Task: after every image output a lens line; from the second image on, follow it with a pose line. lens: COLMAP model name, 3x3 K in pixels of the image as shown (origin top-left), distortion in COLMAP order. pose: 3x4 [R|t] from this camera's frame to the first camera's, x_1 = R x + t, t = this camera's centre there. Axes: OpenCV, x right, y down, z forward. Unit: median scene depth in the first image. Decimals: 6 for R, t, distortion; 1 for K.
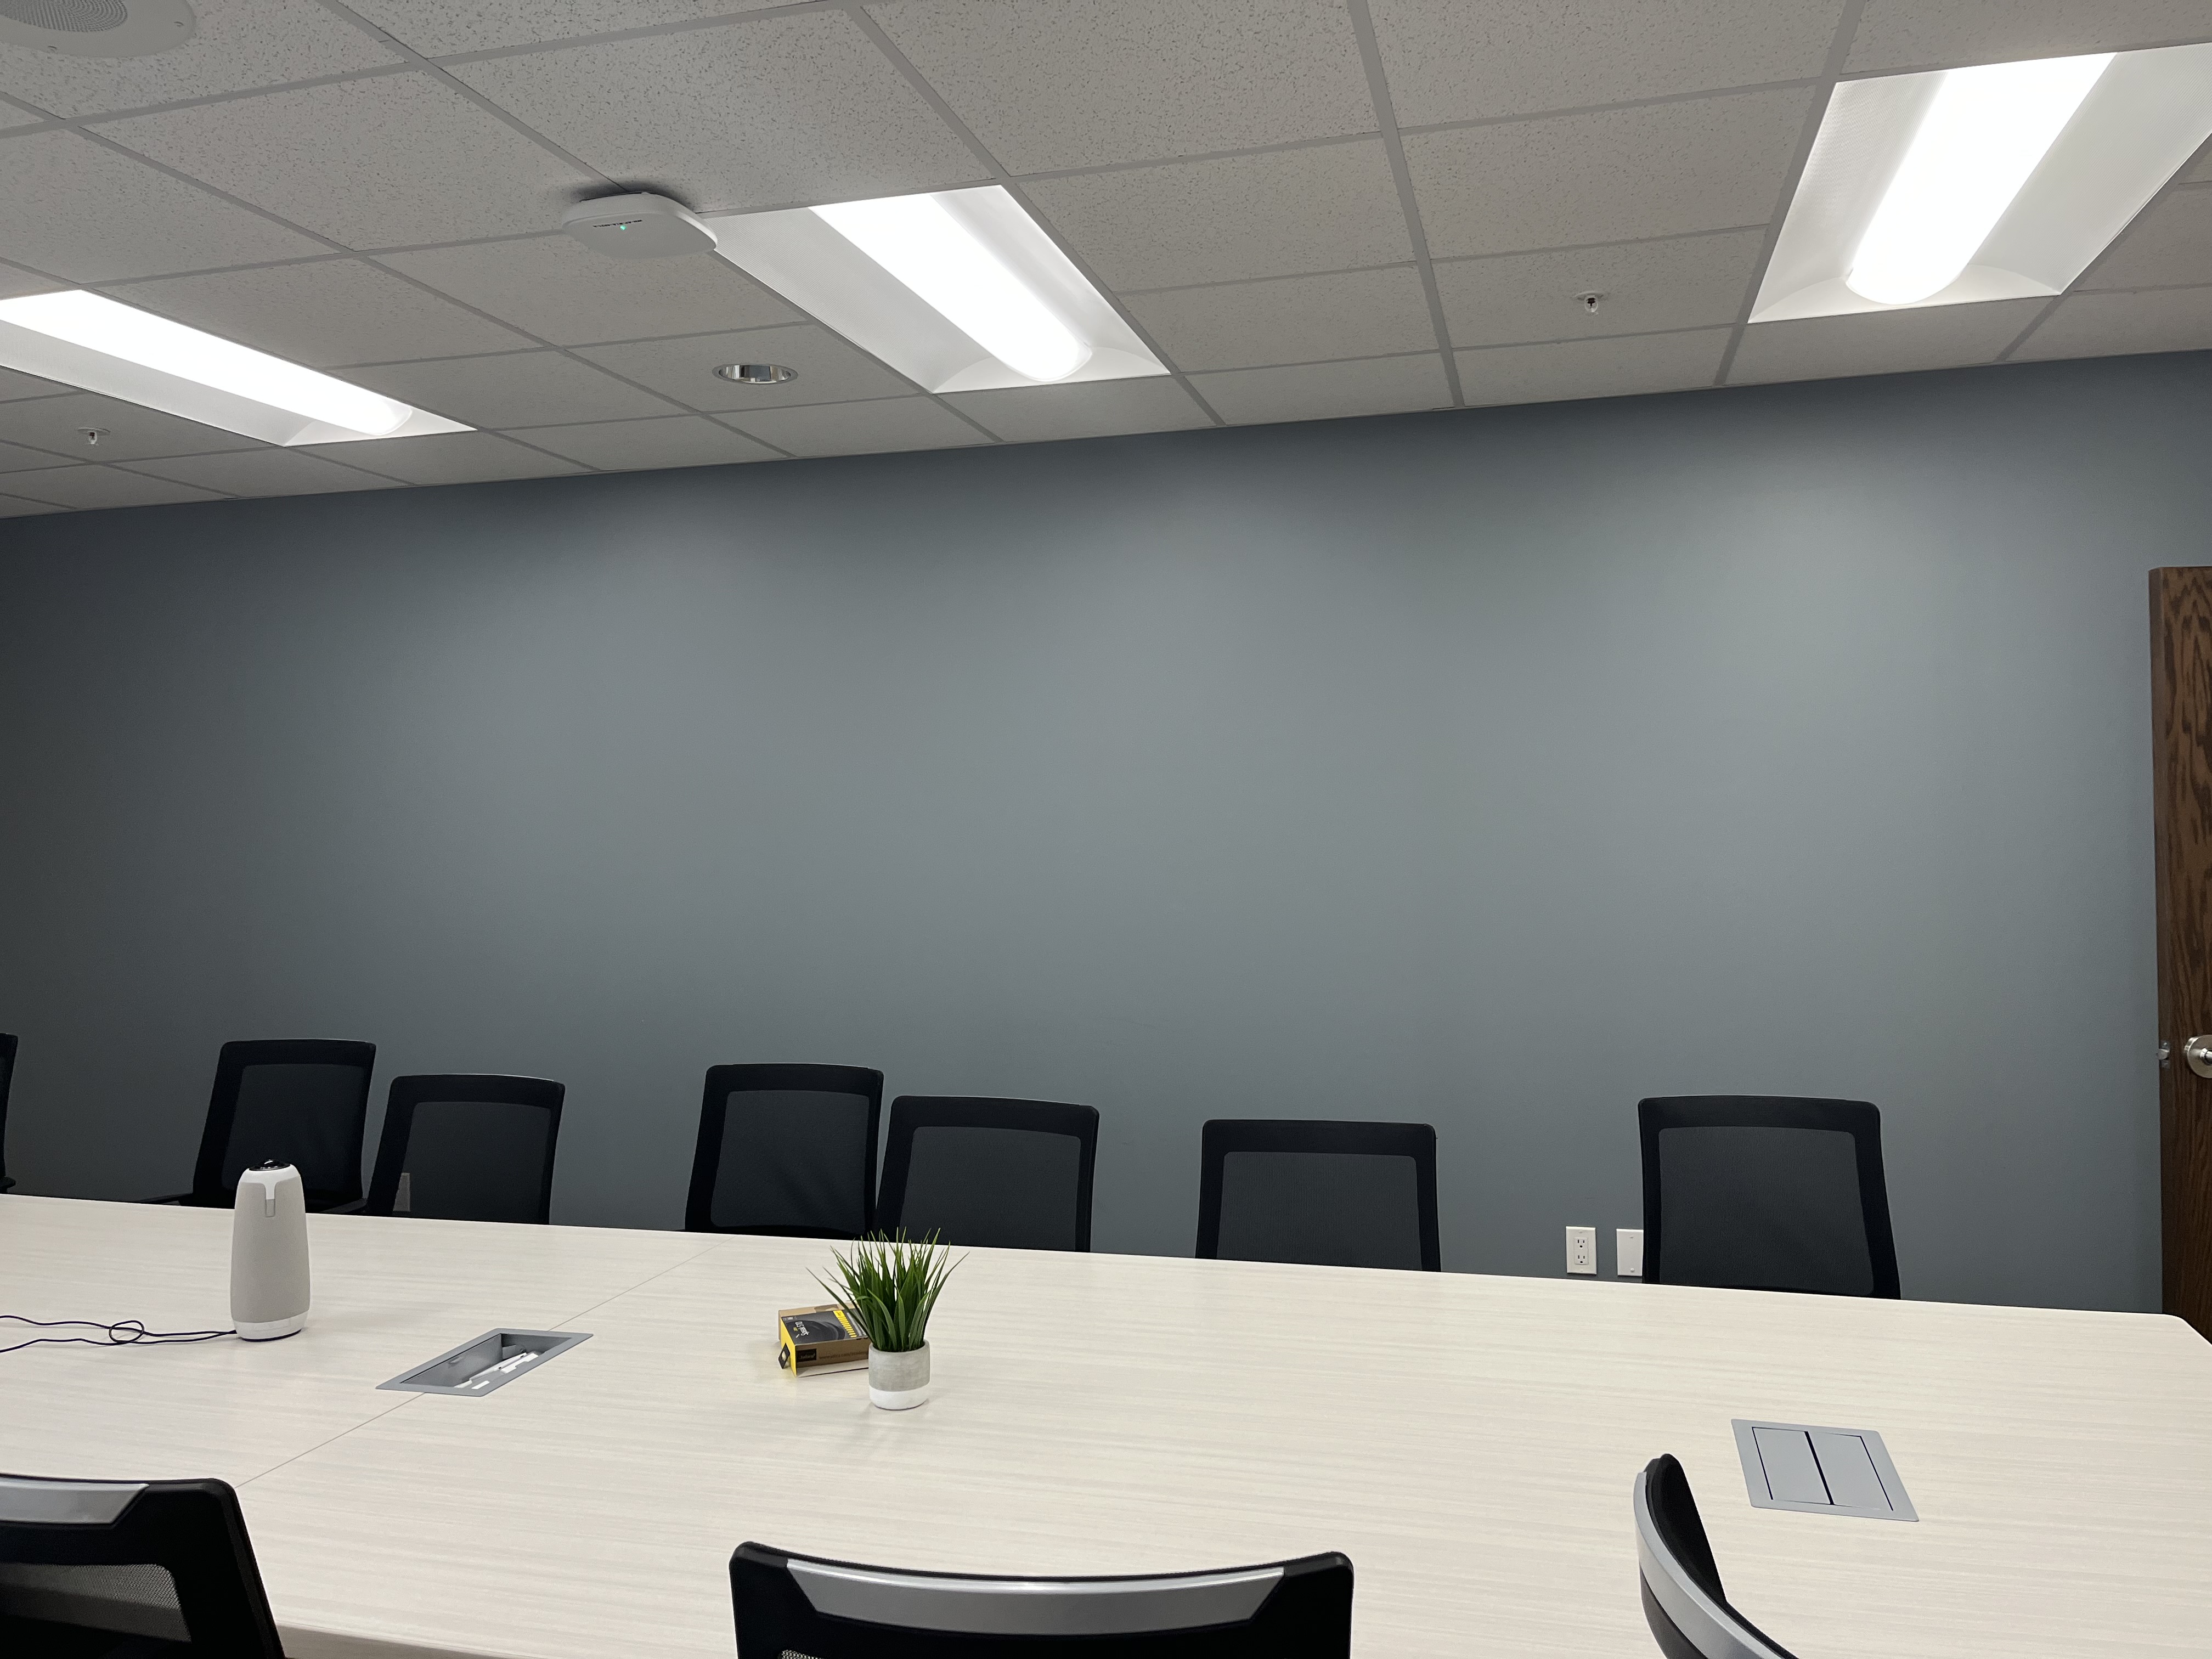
lens RADIAL K [[1680.7, 0, 1106.0], [0, 1680.7, 829.5], [0, 0, 1]] dist [-0.006849, 0.000079]
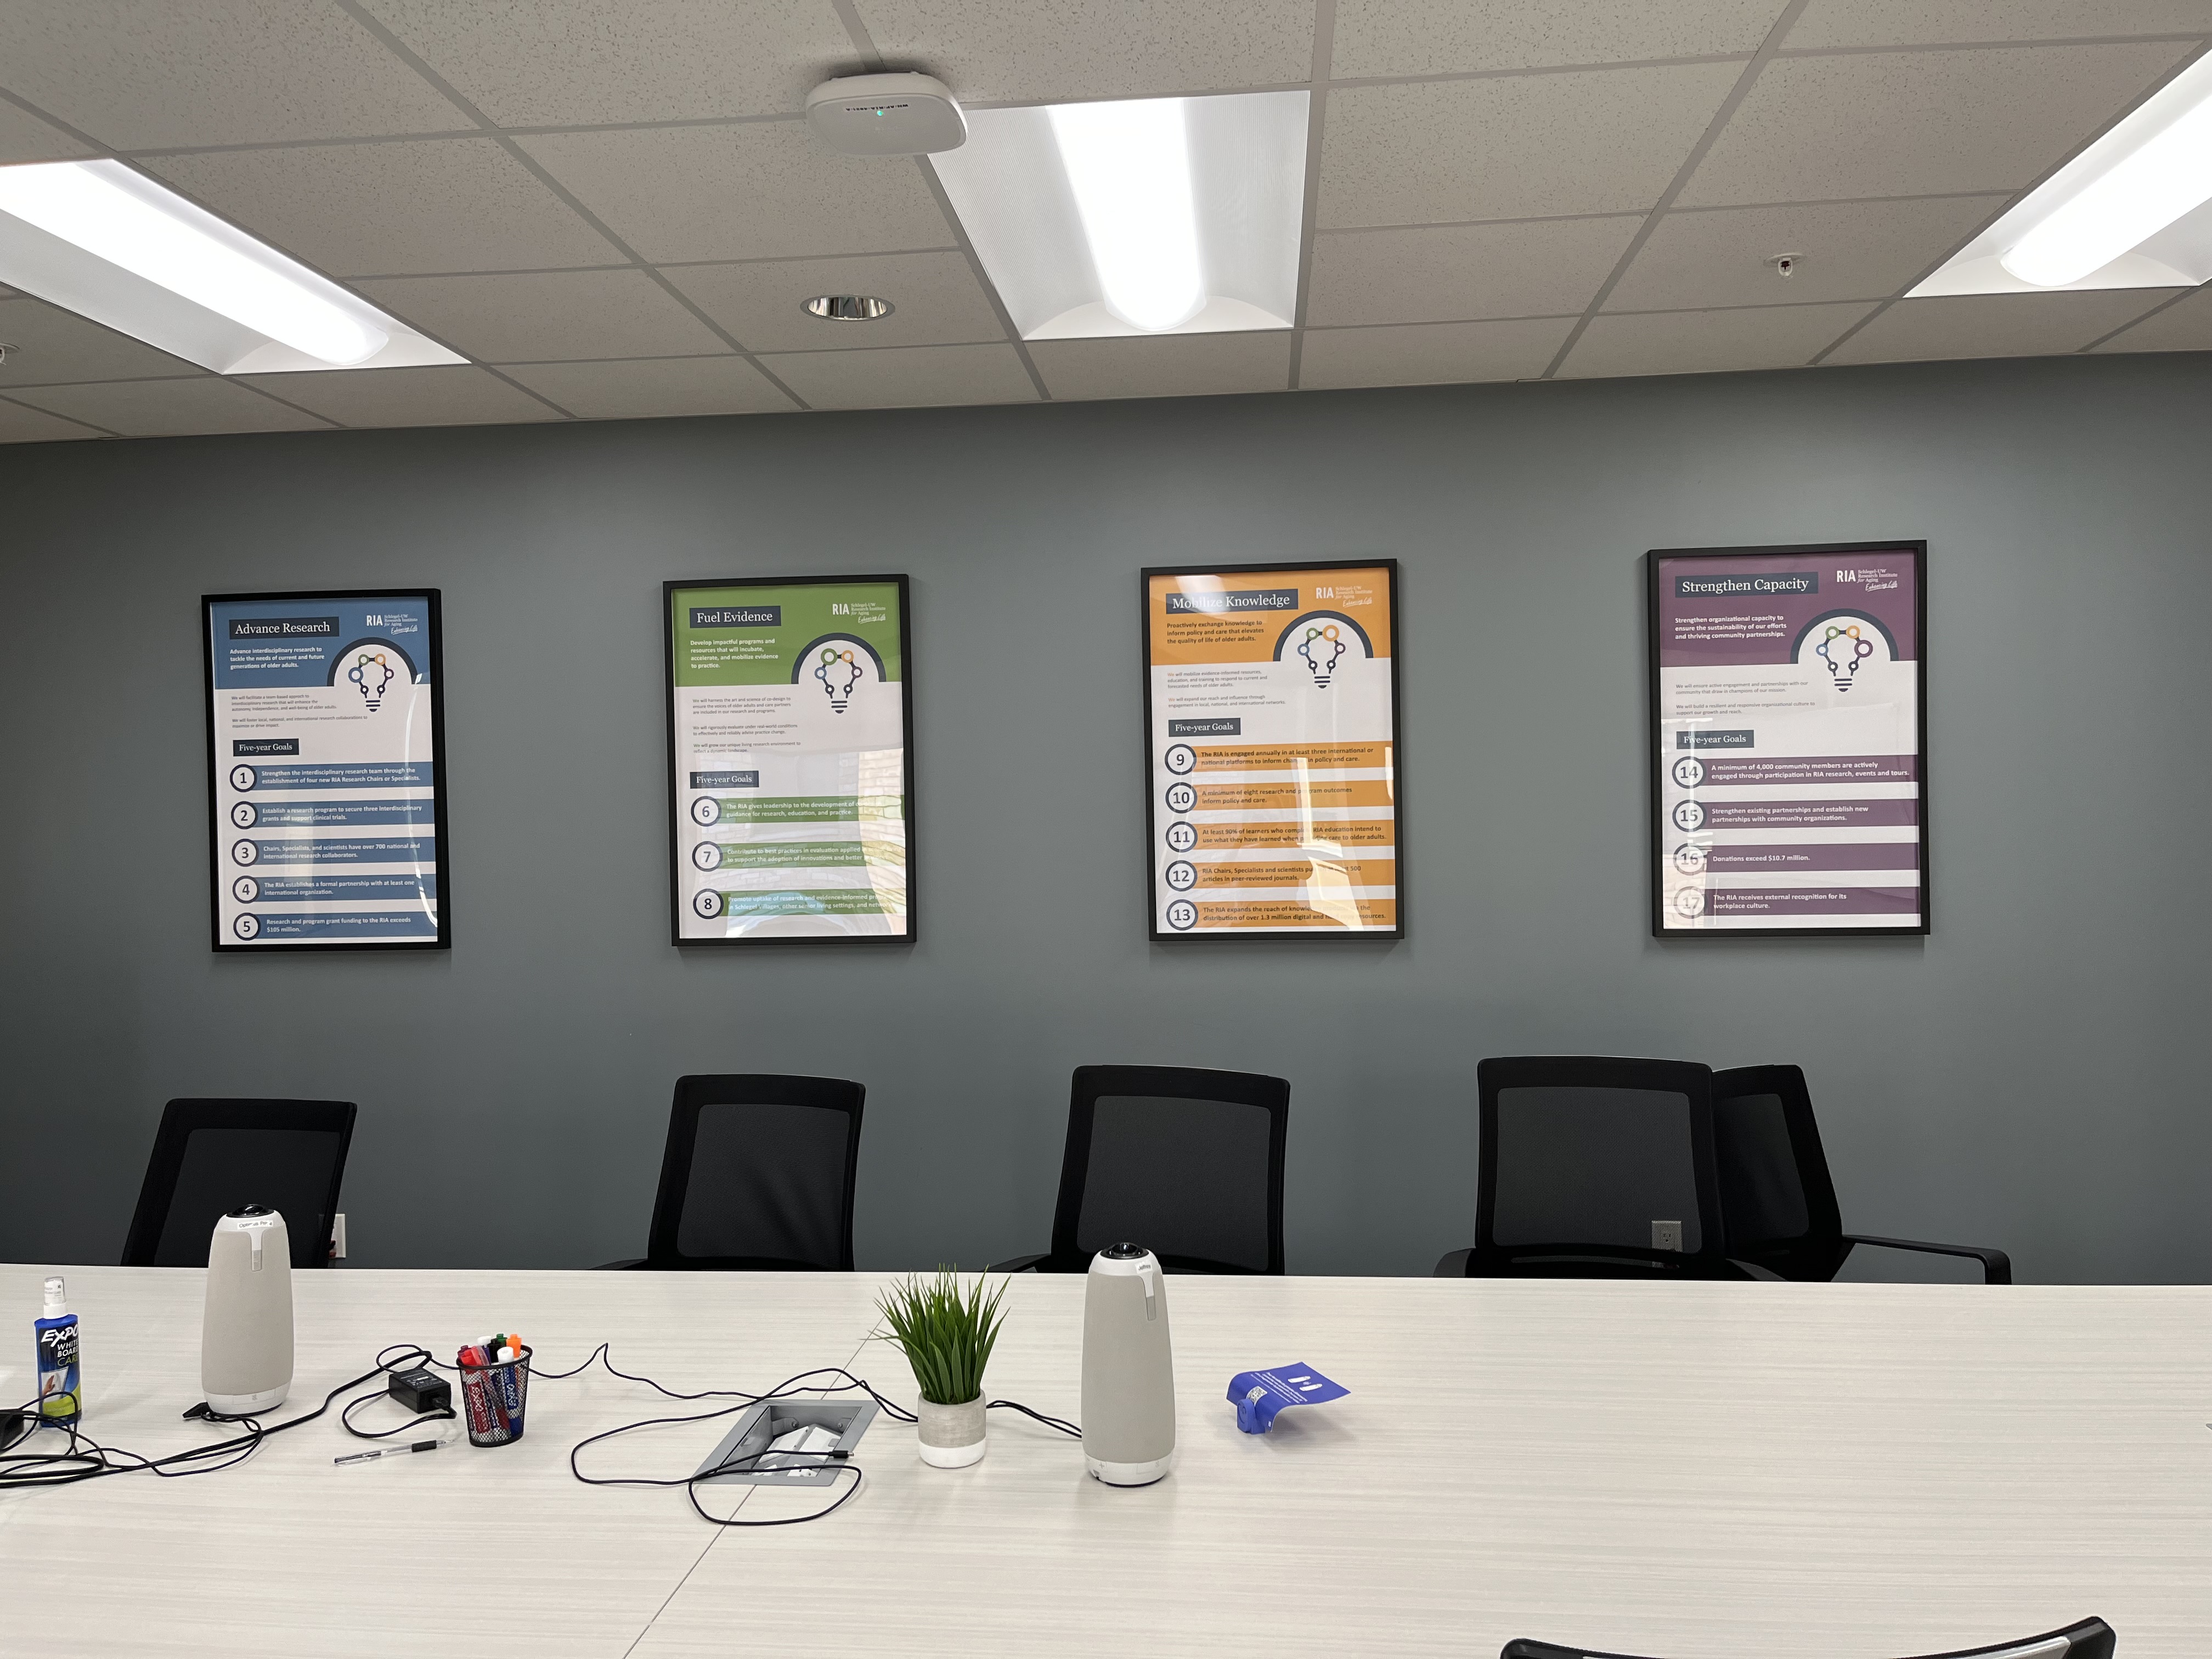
lens RADIAL K [[1642.9, 0, 945.8], [0, 1642.9, 733.5], [0, 0, 1]] dist [0.009714, -0.029175]
pose [[0.987166, 0.007700, 0.159511, -0.287690], [0.002761, 0.997865, -0.065253, 0.016924], [-0.159673, 0.064856, 0.985037, 0.124171]]
